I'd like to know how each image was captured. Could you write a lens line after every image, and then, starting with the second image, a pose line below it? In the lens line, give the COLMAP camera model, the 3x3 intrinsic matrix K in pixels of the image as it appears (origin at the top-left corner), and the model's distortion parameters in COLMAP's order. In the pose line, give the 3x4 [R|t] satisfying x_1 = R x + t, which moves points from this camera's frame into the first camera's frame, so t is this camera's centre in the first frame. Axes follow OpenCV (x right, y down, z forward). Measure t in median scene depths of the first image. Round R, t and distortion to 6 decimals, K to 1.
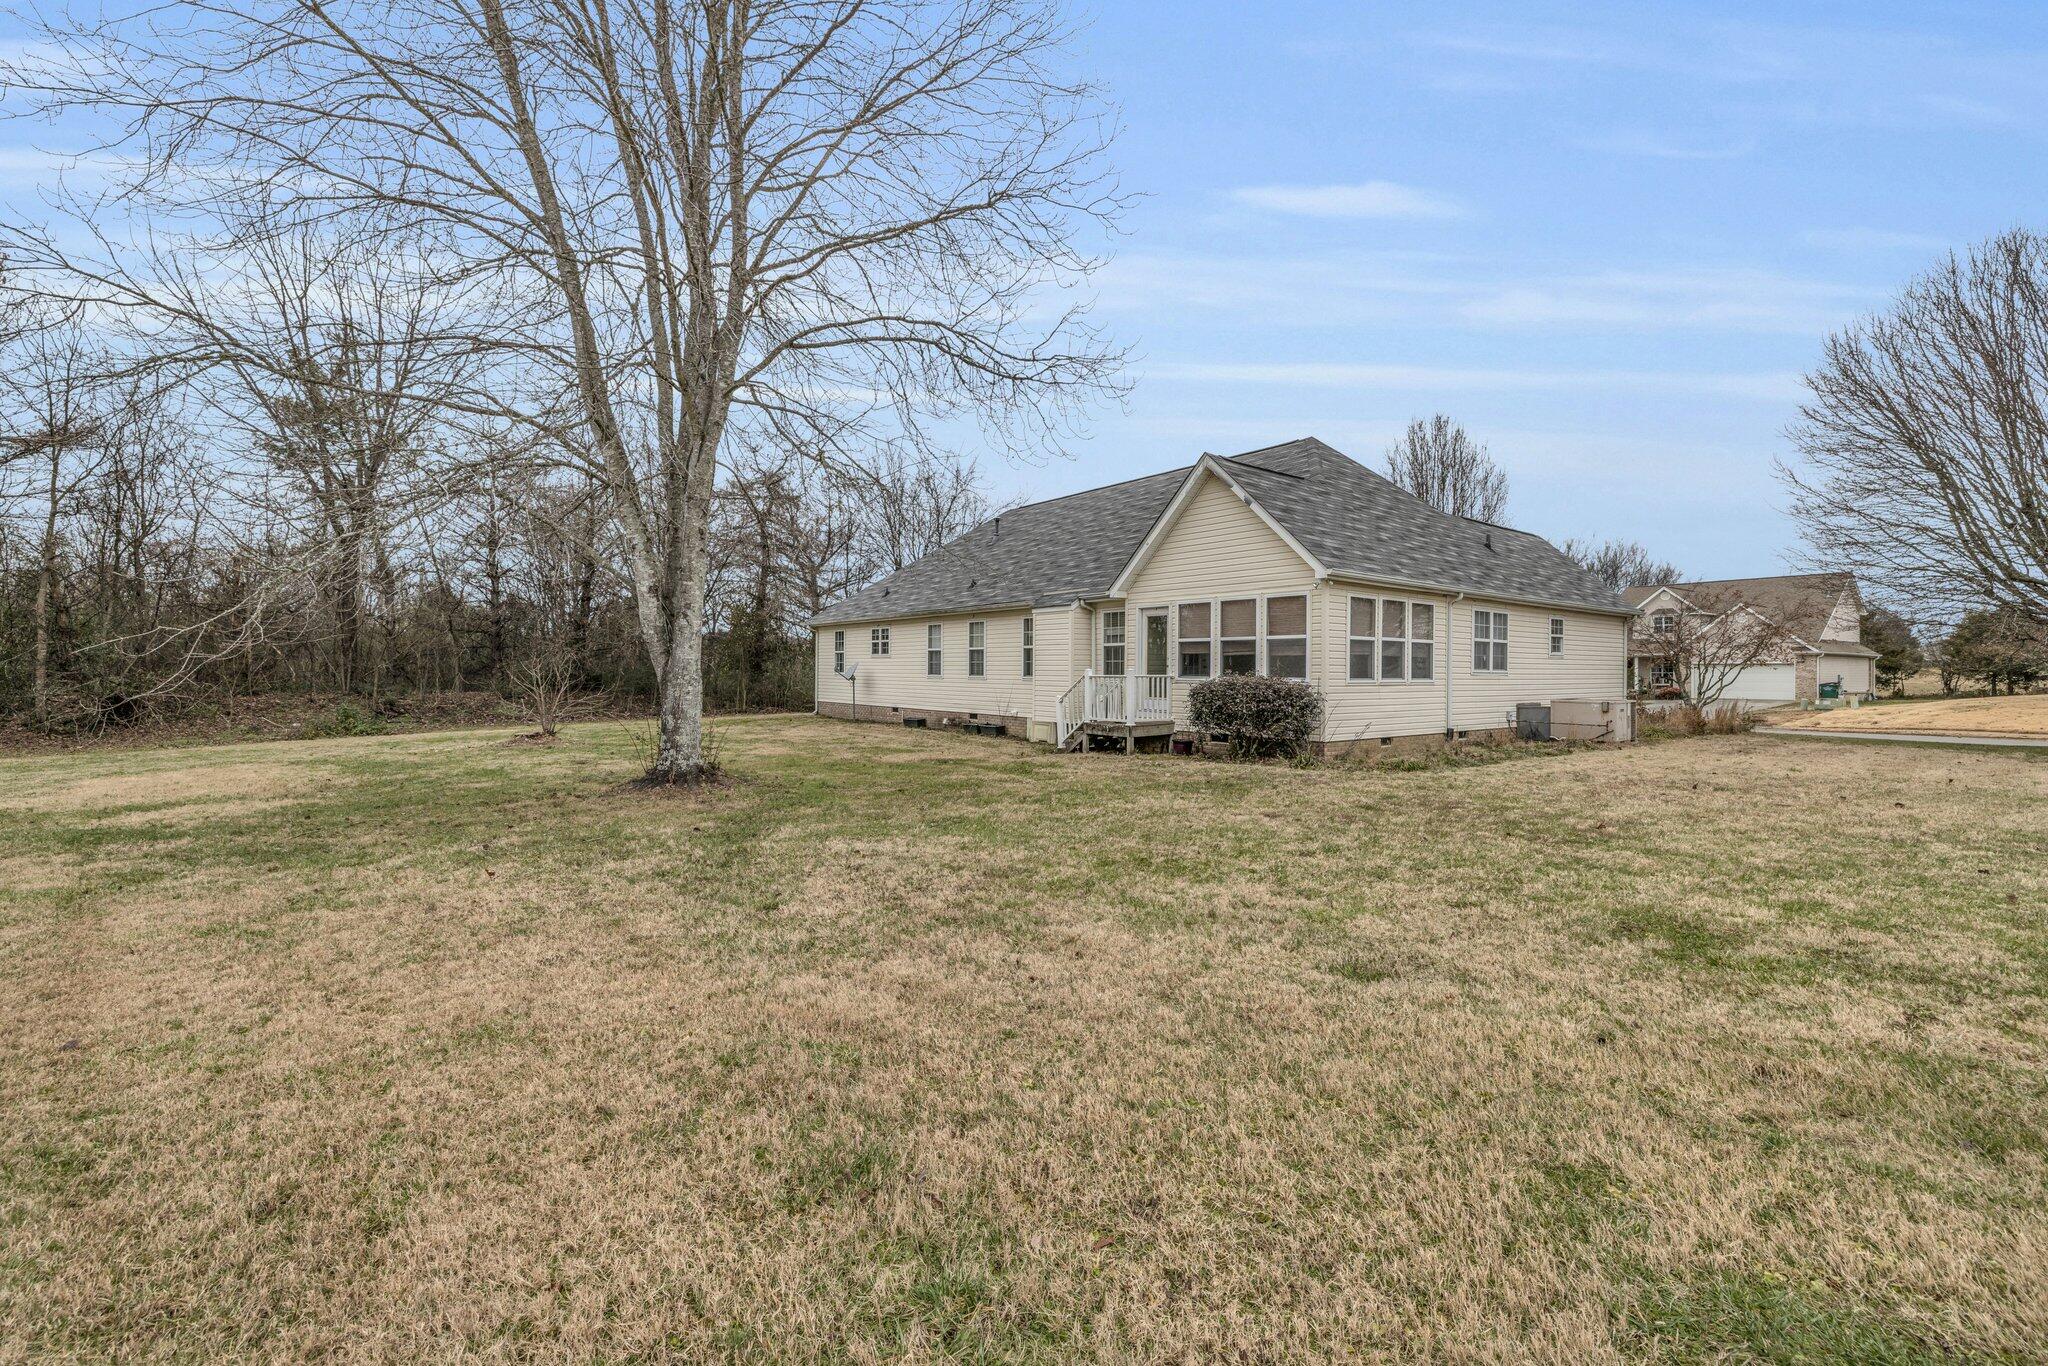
lens RADIAL K [[806.3, 0, 1024.0], [0, 806.3, 683.0], [0, 0, 1]] dist [-0.001250, -0.000031]
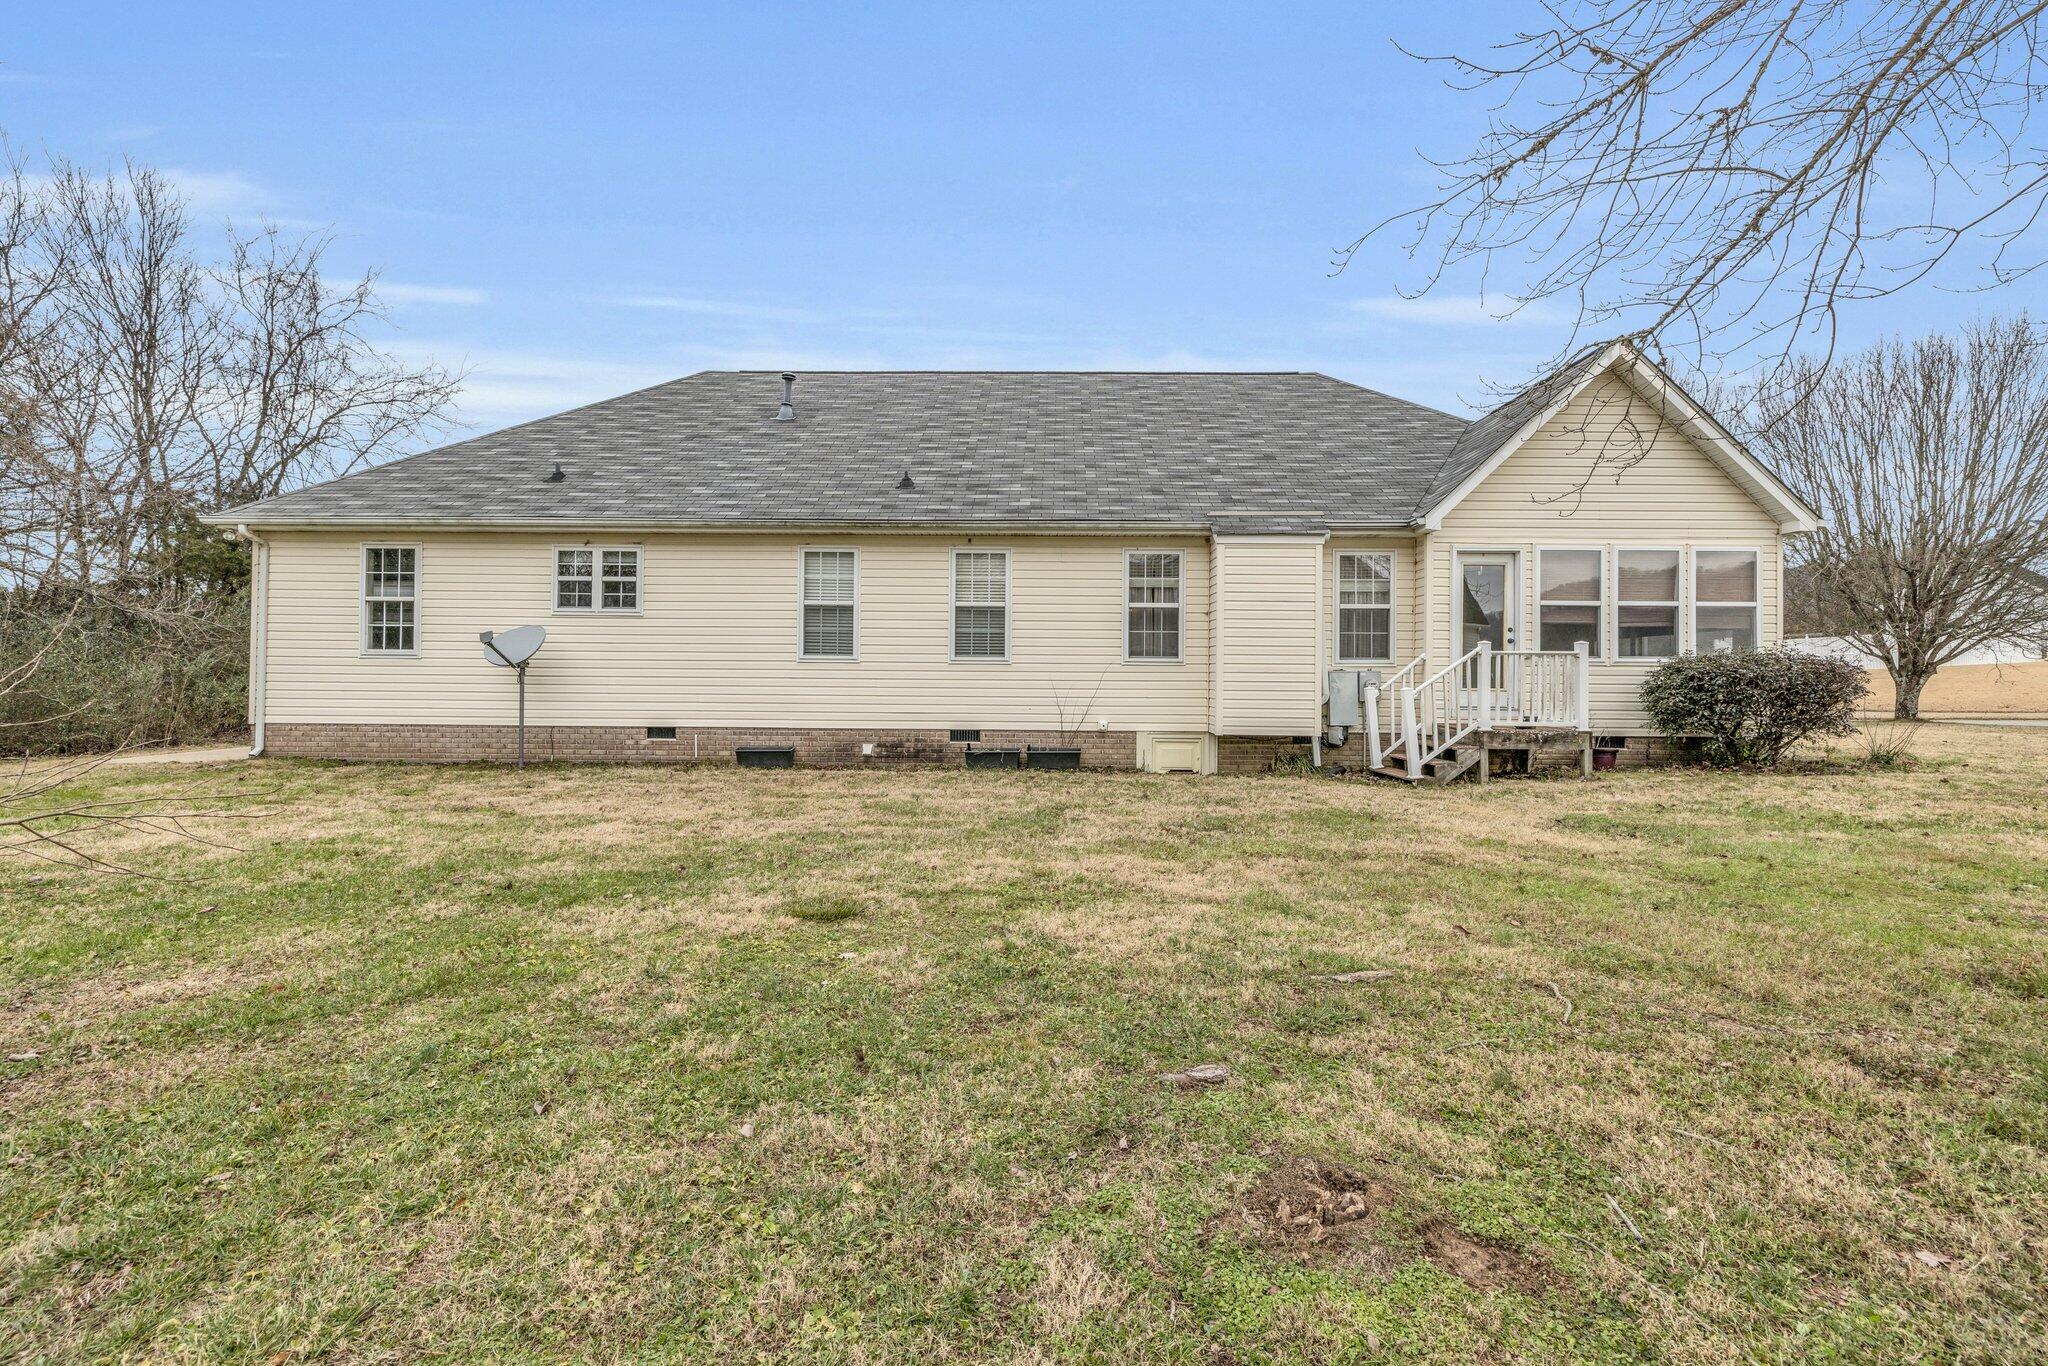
lens RADIAL K [[806.3, 0, 1024.0], [0, 806.3, 683.0], [0, 0, 1]] dist [-0.001250, -0.000031]
pose [[0.636390, 0.005684, 0.771347, -0.441387], [0.007230, 0.999885, -0.013333, 0.015054], [-0.771334, 0.014061, 0.636275, 0.648975]]
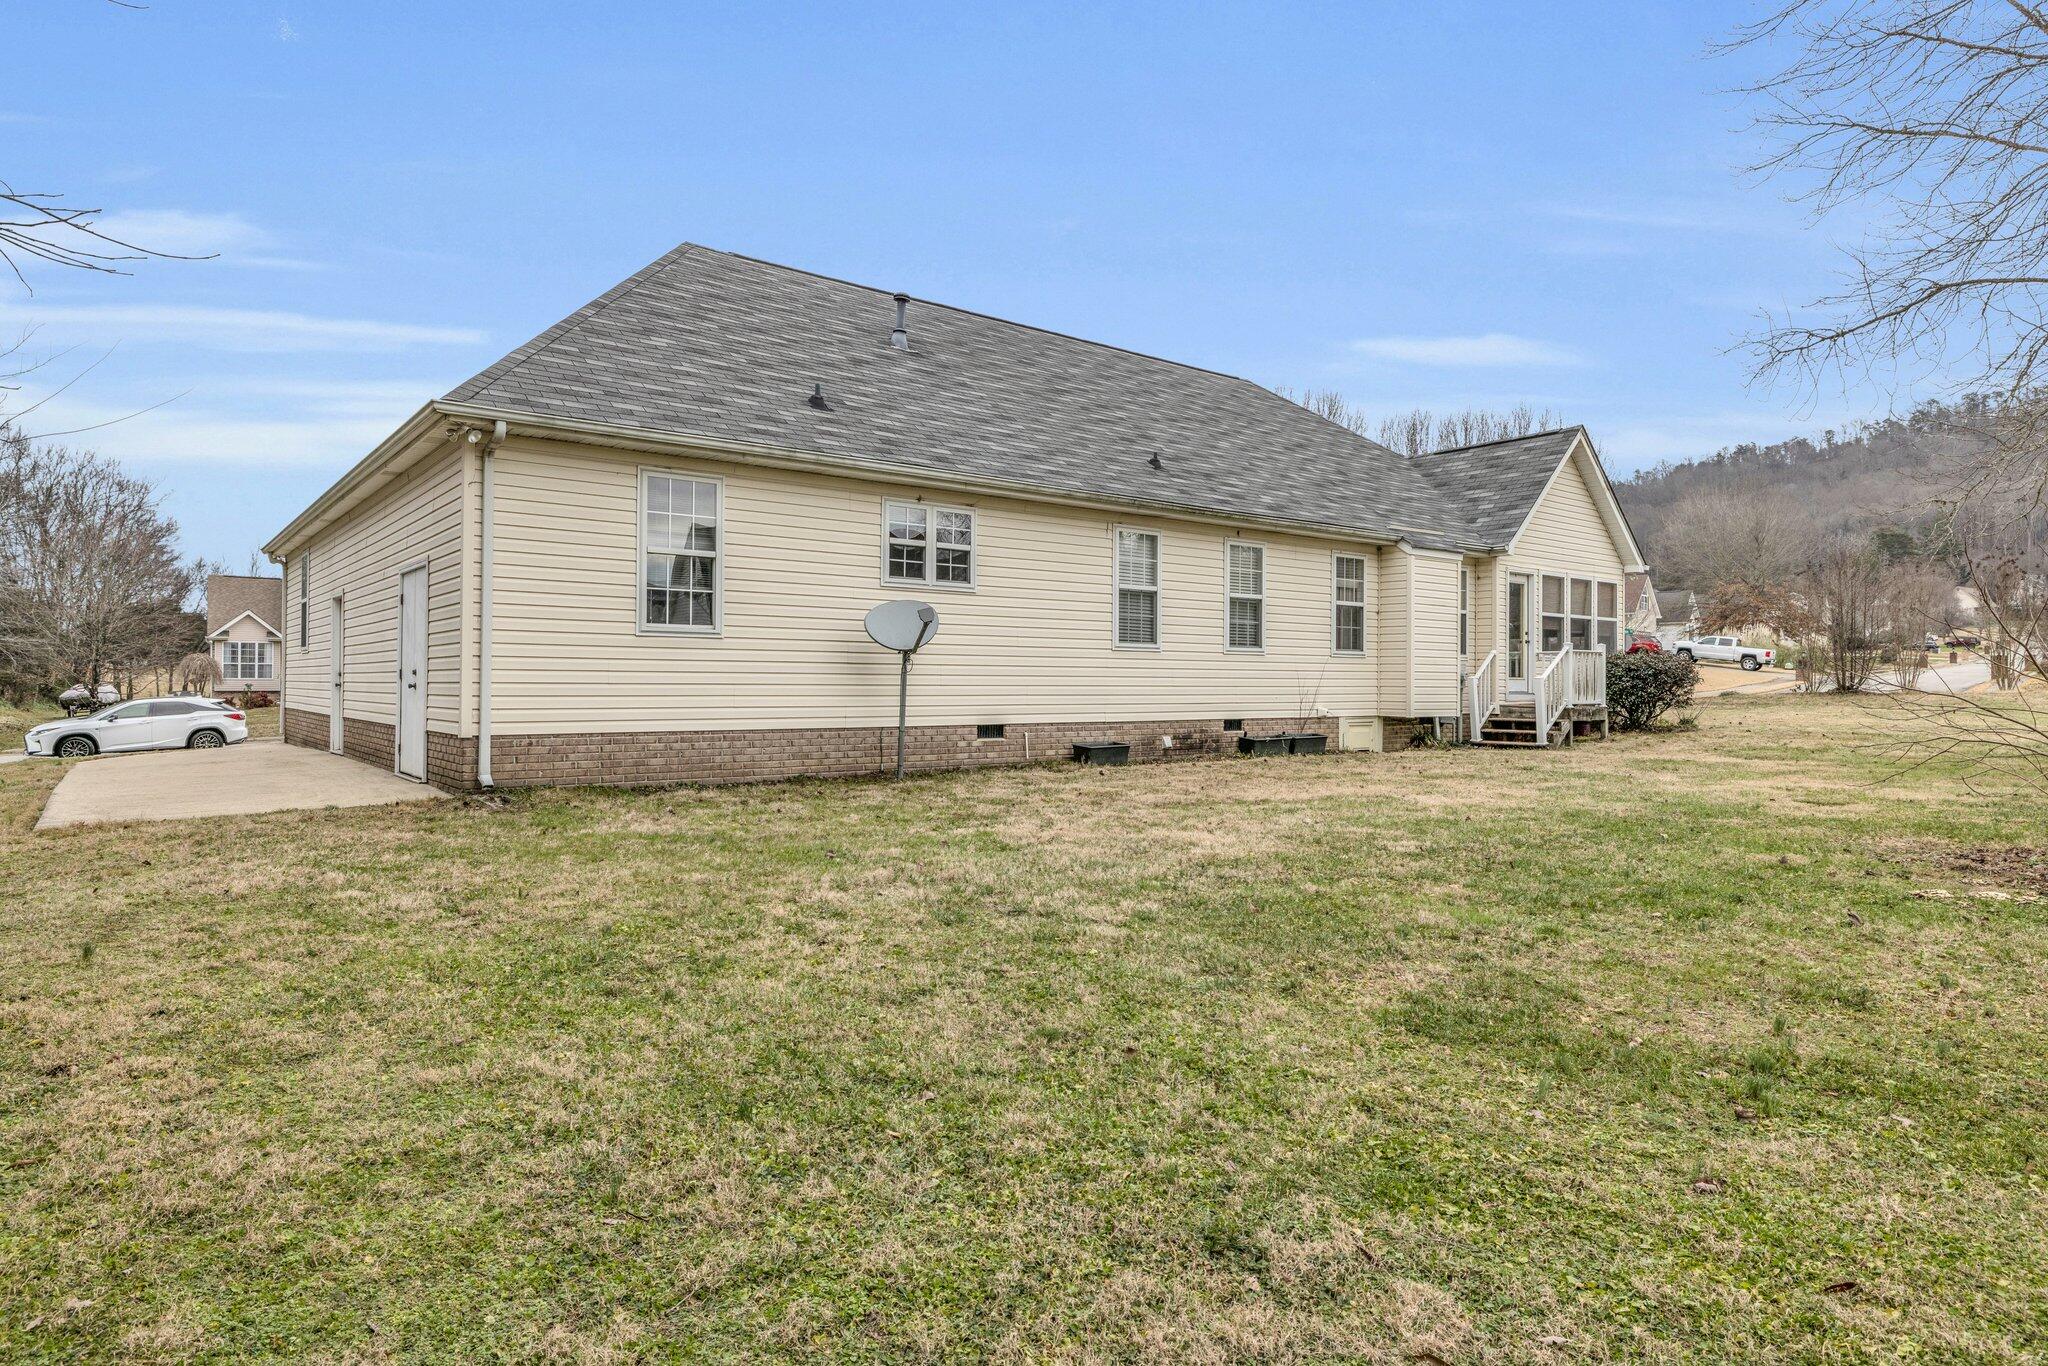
lens RADIAL K [[1174.9, 0, 1024.0], [0, 1174.9, 683.0], [0, 0, 1]] dist [0.003686, 0.000555]
pose [[0.004579, -0.011965, 0.999918, -0.836144], [0.006398, 0.999908, 0.011935, 0.004369], [-0.999969, 0.006343, 0.004655, 1.144754]]
